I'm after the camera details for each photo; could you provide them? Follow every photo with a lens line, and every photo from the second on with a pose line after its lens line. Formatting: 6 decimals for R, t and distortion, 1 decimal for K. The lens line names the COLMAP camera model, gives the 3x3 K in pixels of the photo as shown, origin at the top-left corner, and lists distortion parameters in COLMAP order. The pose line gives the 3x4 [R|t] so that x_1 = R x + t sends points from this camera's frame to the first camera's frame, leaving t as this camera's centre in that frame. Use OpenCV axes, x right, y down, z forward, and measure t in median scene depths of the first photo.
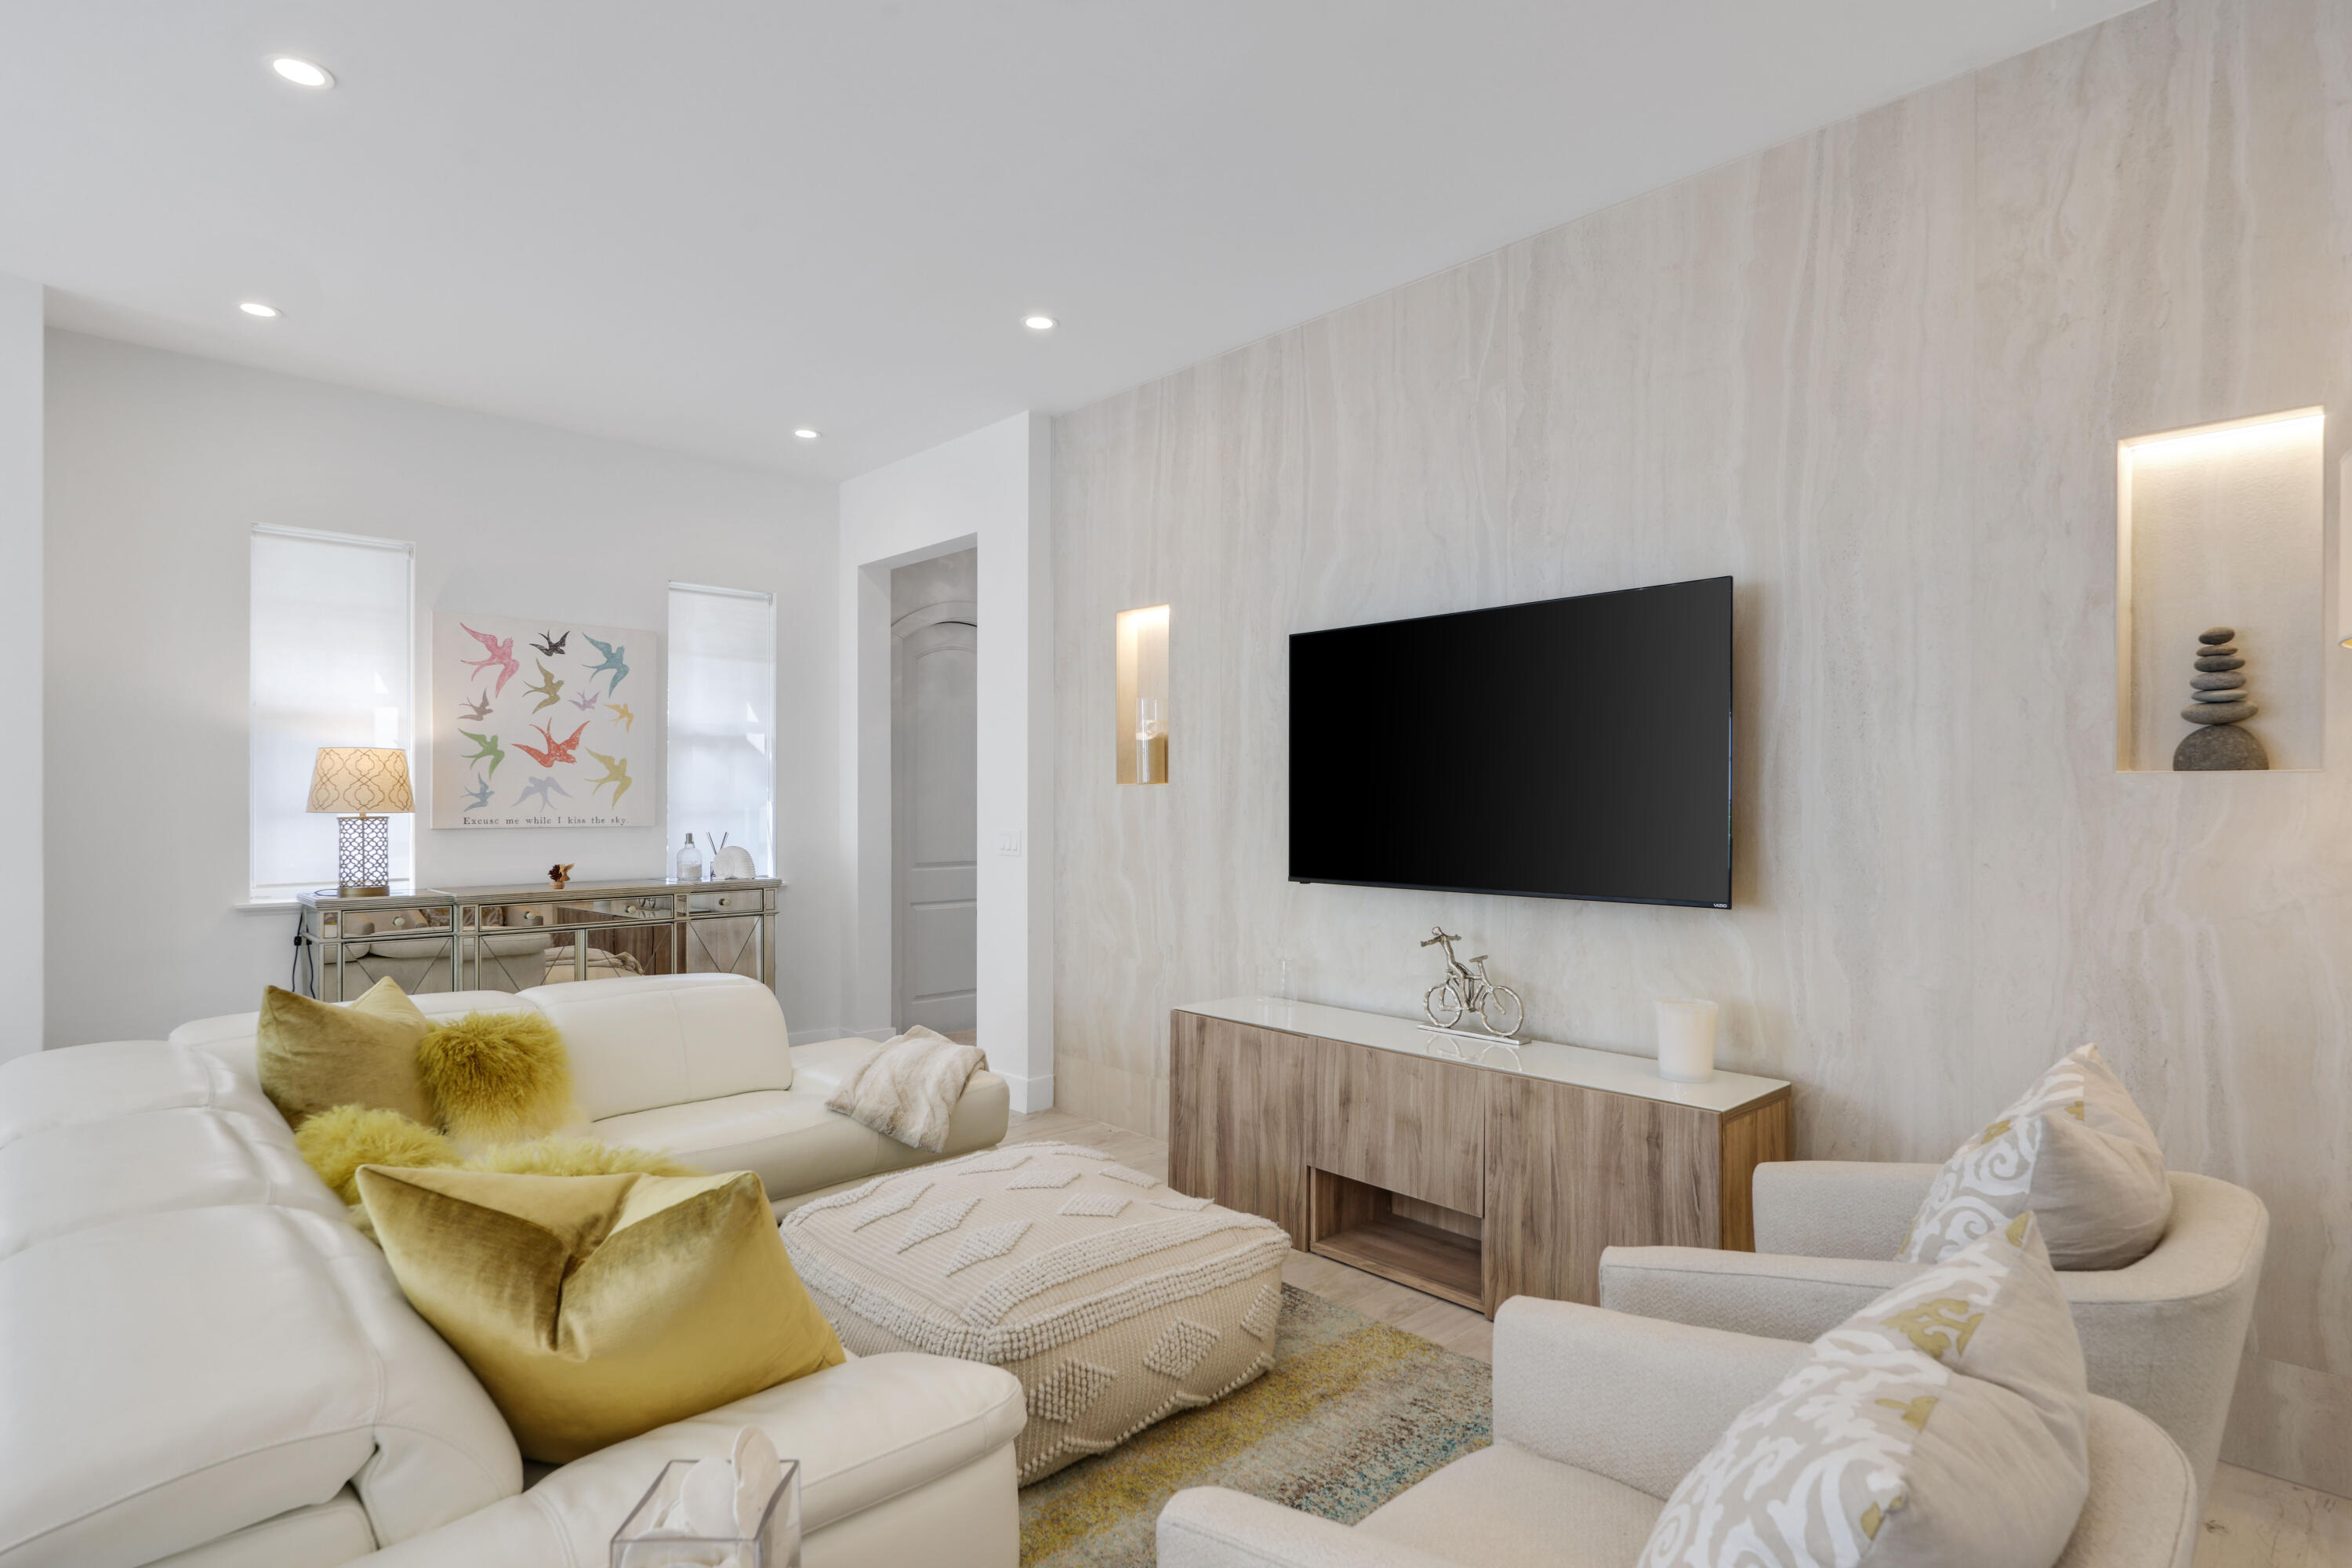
lens RADIAL K [[1199.9, 0, 1170.9], [0, 1199.9, 798.9], [0, 0, 1]] dist [0.002761, -0.000286]
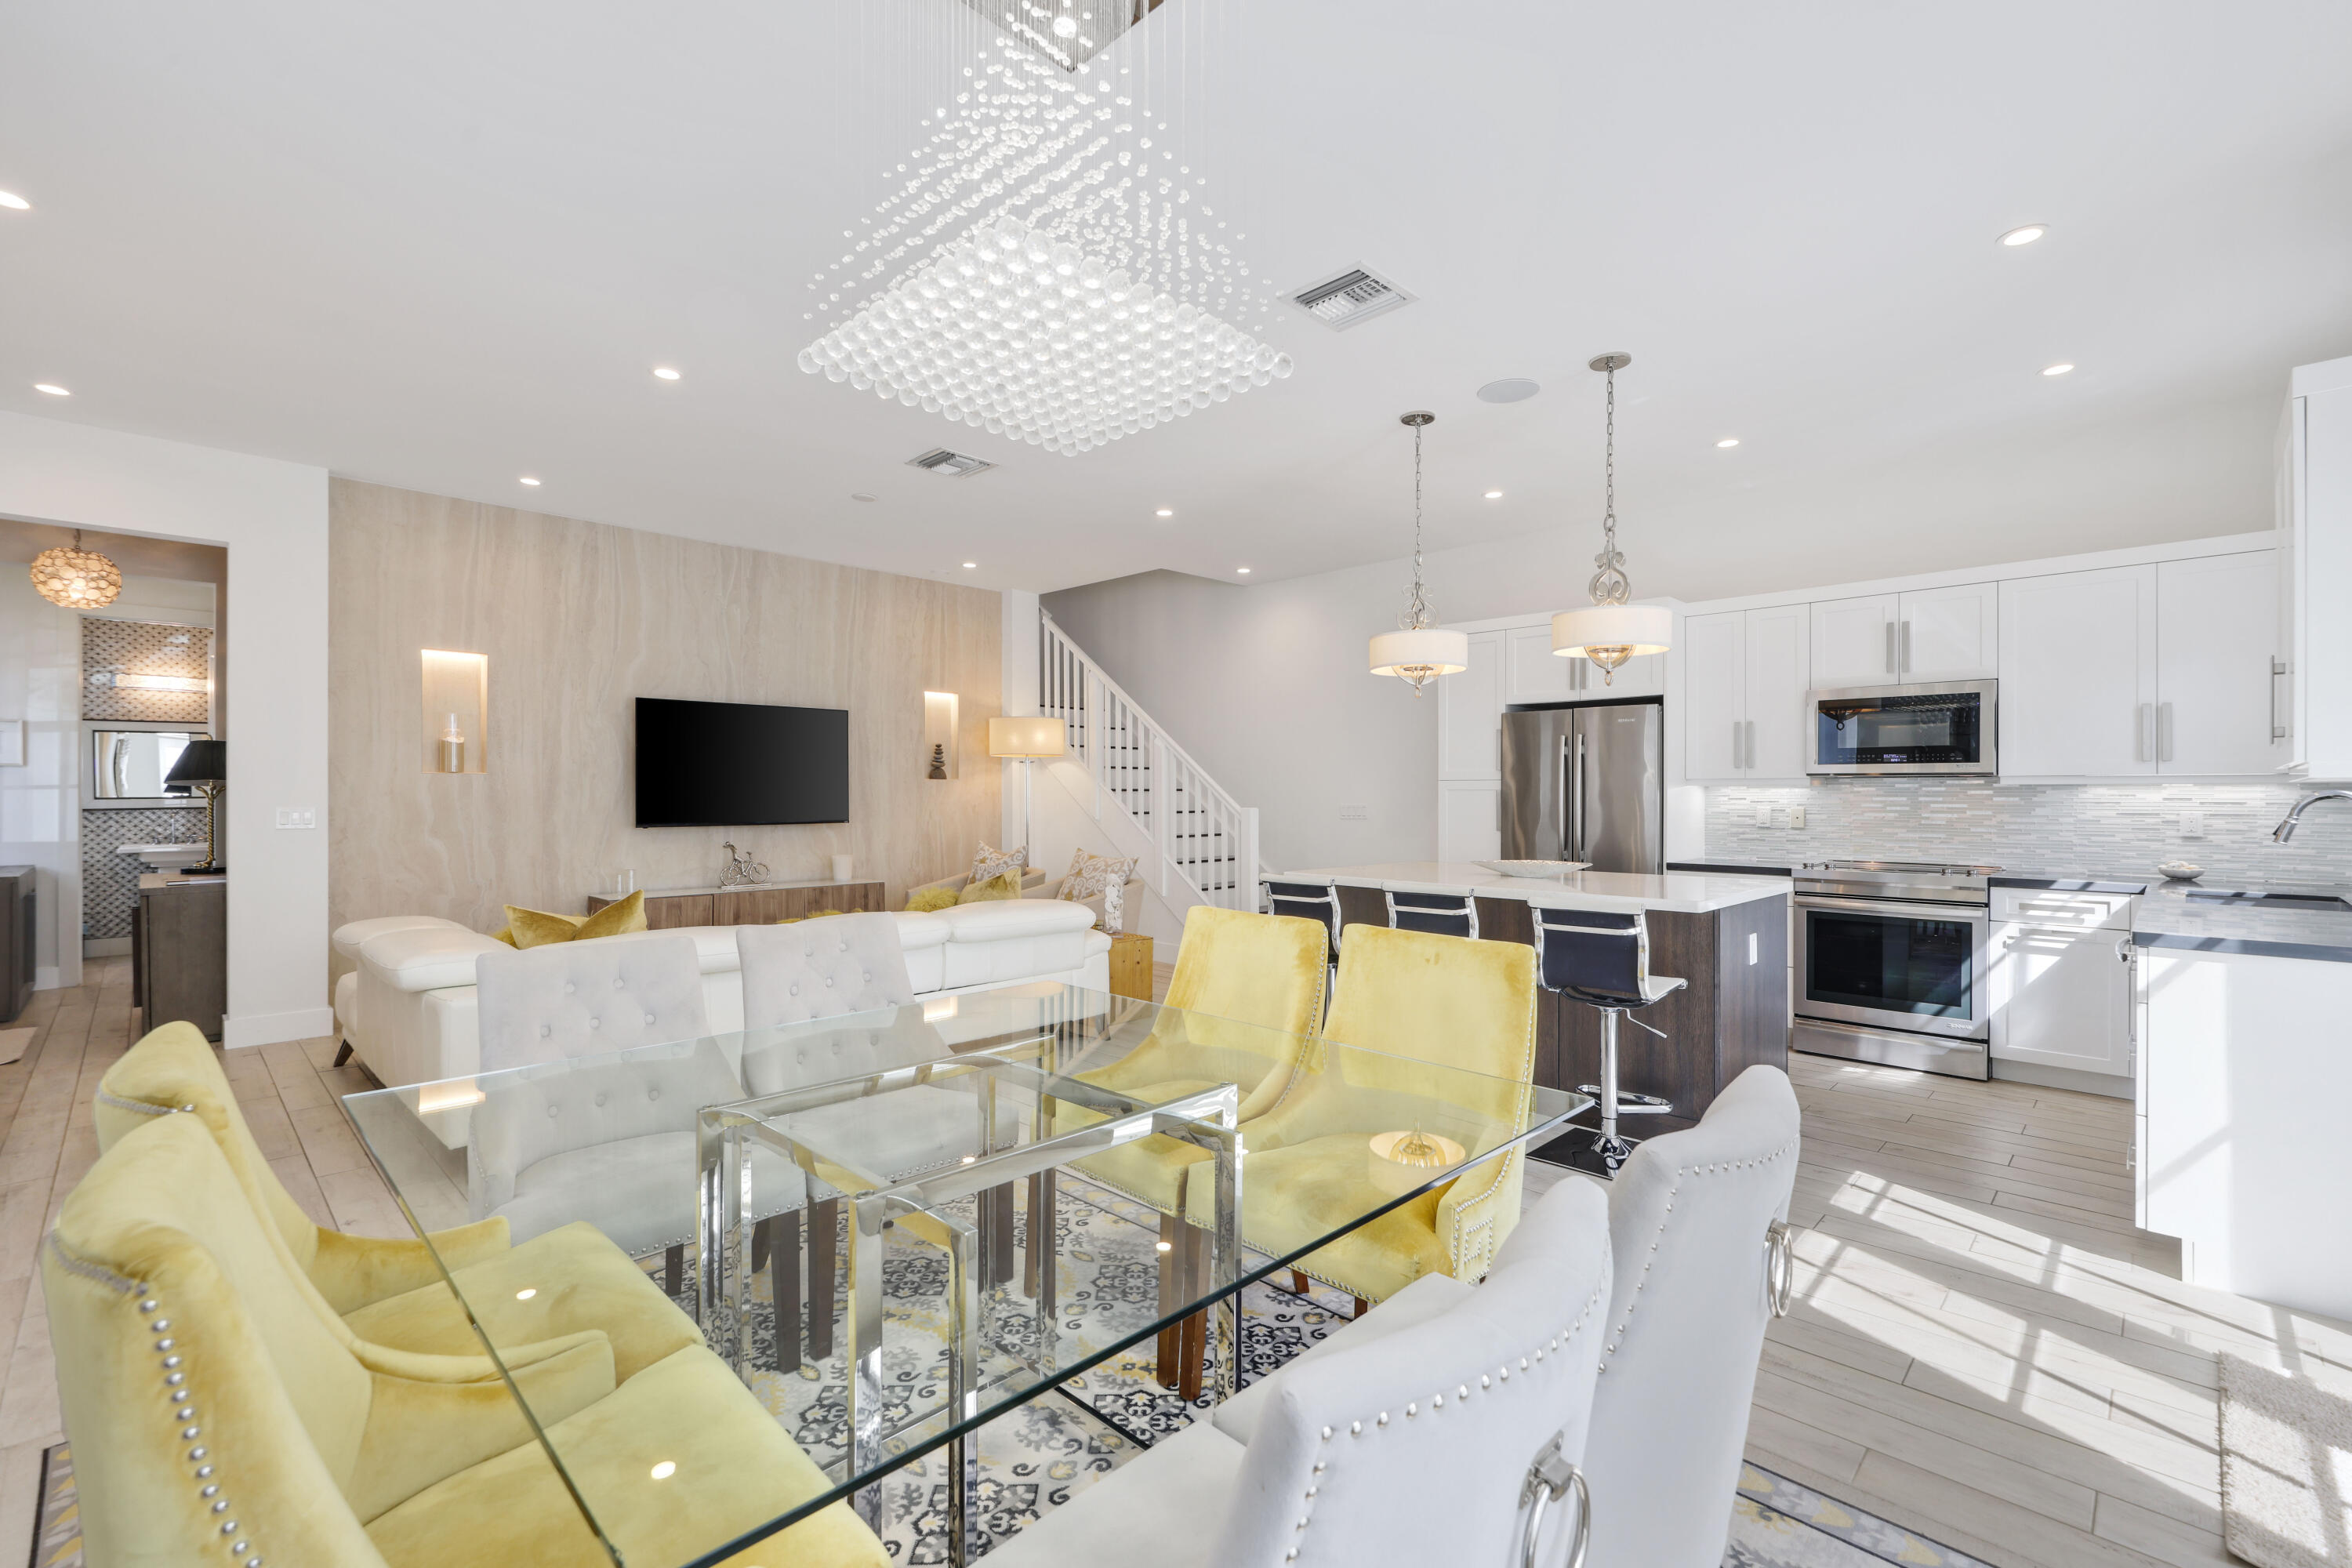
lens RADIAL K [[1013.7, 0, 1182.8], [0, 1013.7, 797.4], [0, 0, 1]] dist [0.002058, 0.000926]
pose [[-0.039131, -0.005428, 0.999219, -2.143546], [-0.002842, 0.999982, 0.005320, 0.013969], [-0.999230, -0.002631, -0.039146, 0.279197]]
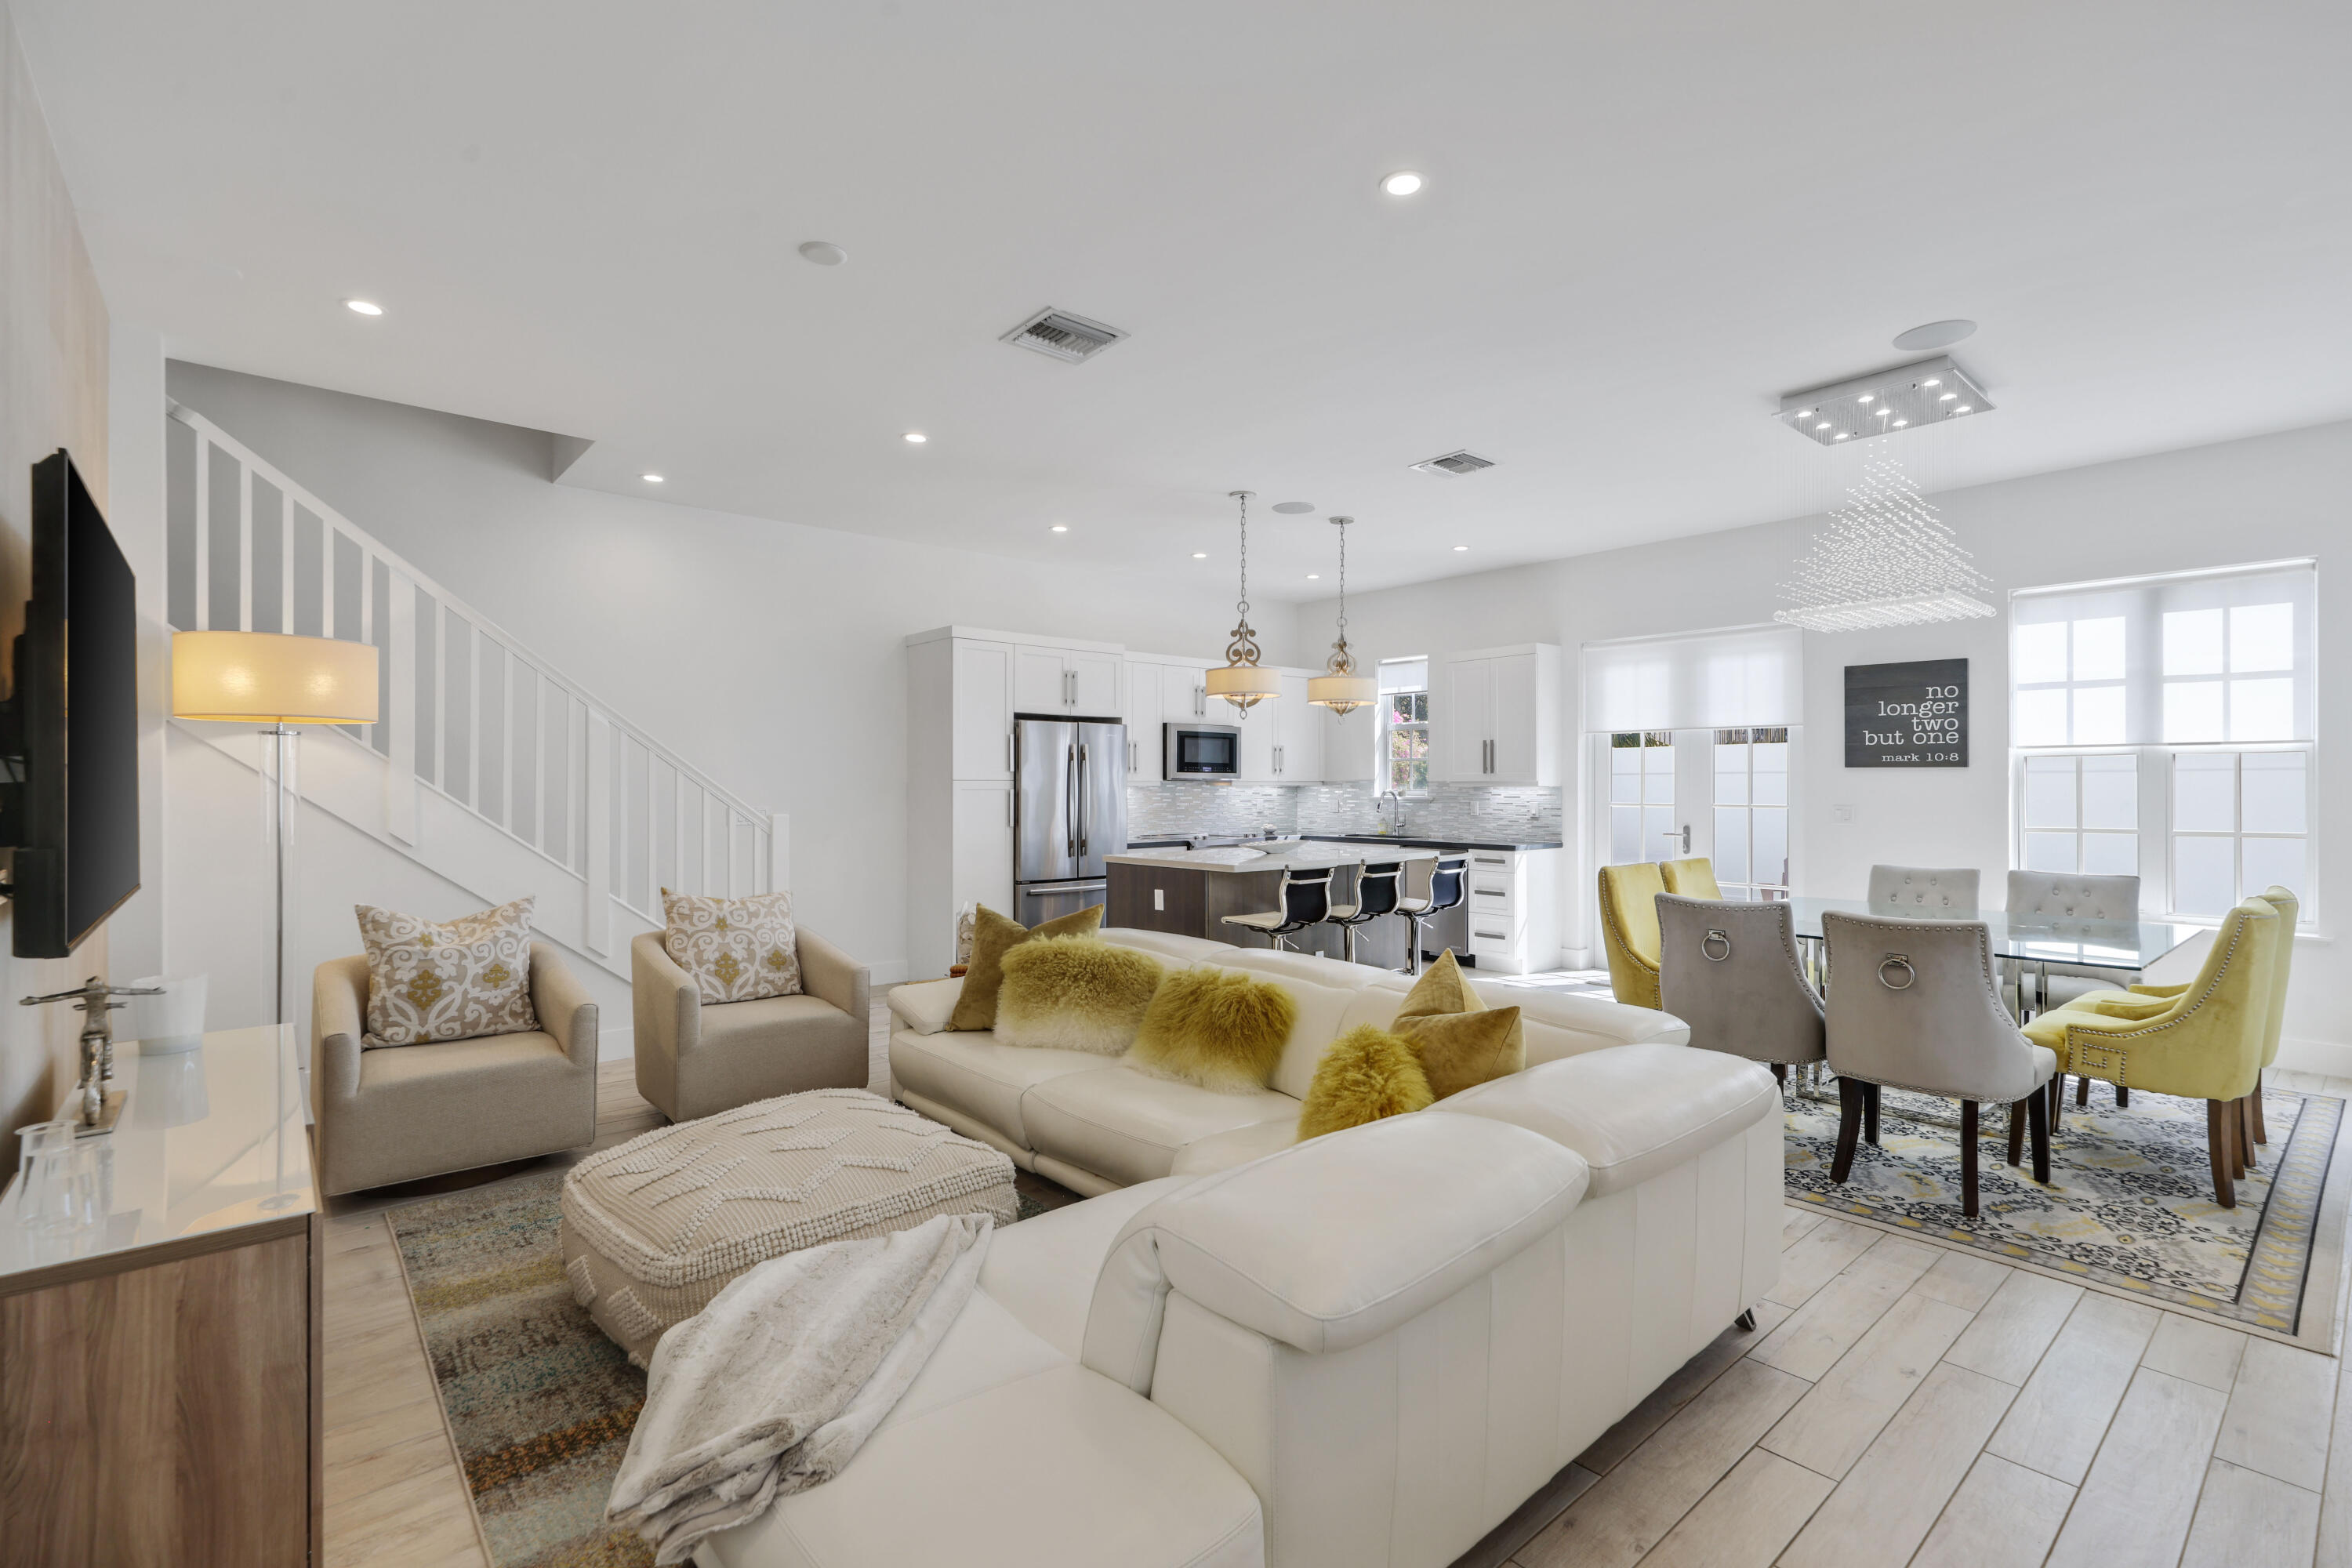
lens RADIAL K [[1072.3, 0, 1176.9], [0, 1072.3, 781.6], [0, 0, 1]] dist [0.003680, 0.000213]
pose [[-0.999052, 0.000138, 0.043536, -0.529353], [-0.000100, 0.999985, -0.005456, 0.003296], [-0.043536, -0.005455, -0.999037, 1.976703]]
